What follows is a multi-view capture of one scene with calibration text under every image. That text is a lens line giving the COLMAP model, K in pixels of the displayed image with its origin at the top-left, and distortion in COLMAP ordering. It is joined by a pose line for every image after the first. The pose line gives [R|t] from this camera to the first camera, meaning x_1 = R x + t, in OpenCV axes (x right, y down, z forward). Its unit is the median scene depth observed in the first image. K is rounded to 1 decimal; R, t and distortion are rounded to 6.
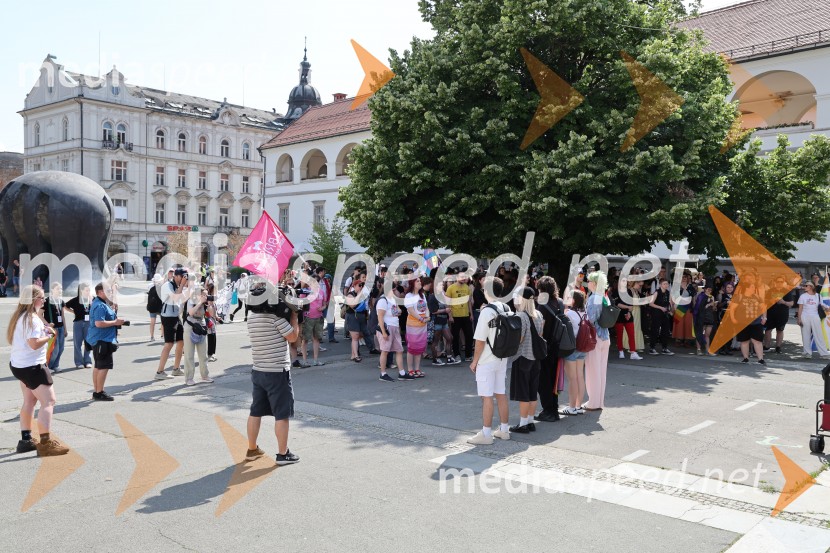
lens RADIAL K [[765.8, 0, 416.5], [0, 765.8, 277.9], [0, 0, 1]] dist [0.034719, 0.000000]
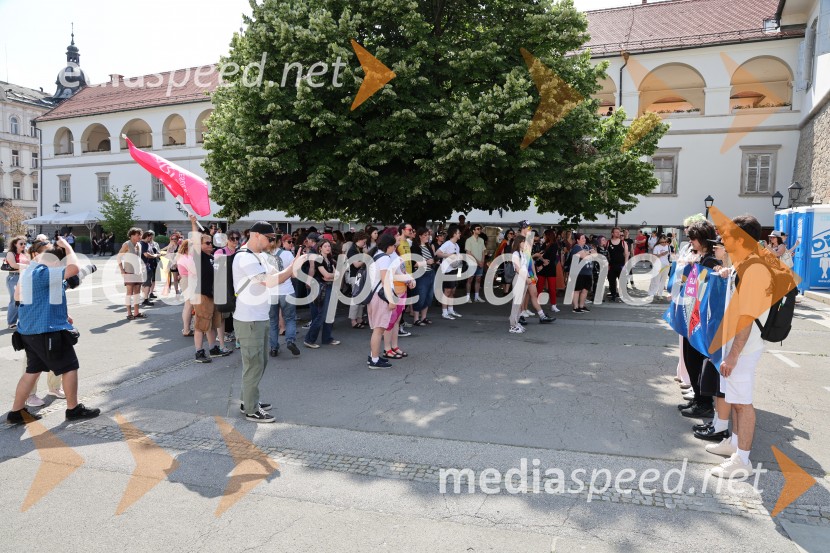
lens RADIAL K [[571.7, 0, 413.4], [0, 571.7, 280.6], [0, 0, 1]] dist [-0.084447, 0.055238]
pose [[0.914102, -0.043033, 0.403193, -0.044191], [0.016660, 0.997499, 0.068693, 0.002341], [-0.405141, -0.056075, 0.912533, 0.094033]]
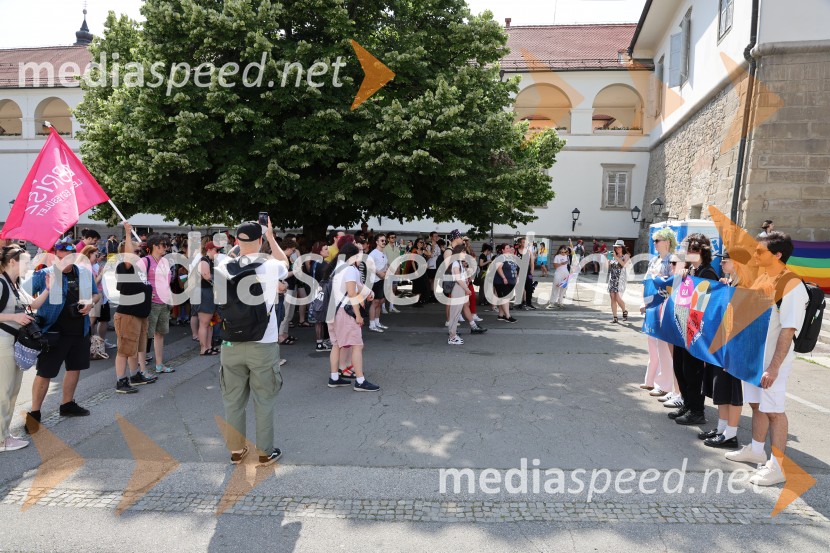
lens RADIAL K [[571.7, 0, 414.9], [0, 571.7, 278.6], [0, 0, 1]] dist [-0.084447, 0.055238]
pose [[0.782681, -0.039595, 0.621163, -0.058039], [0.006440, 0.998436, 0.055530, 0.001700], [-0.622390, -0.039462, 0.781712, 0.111396]]
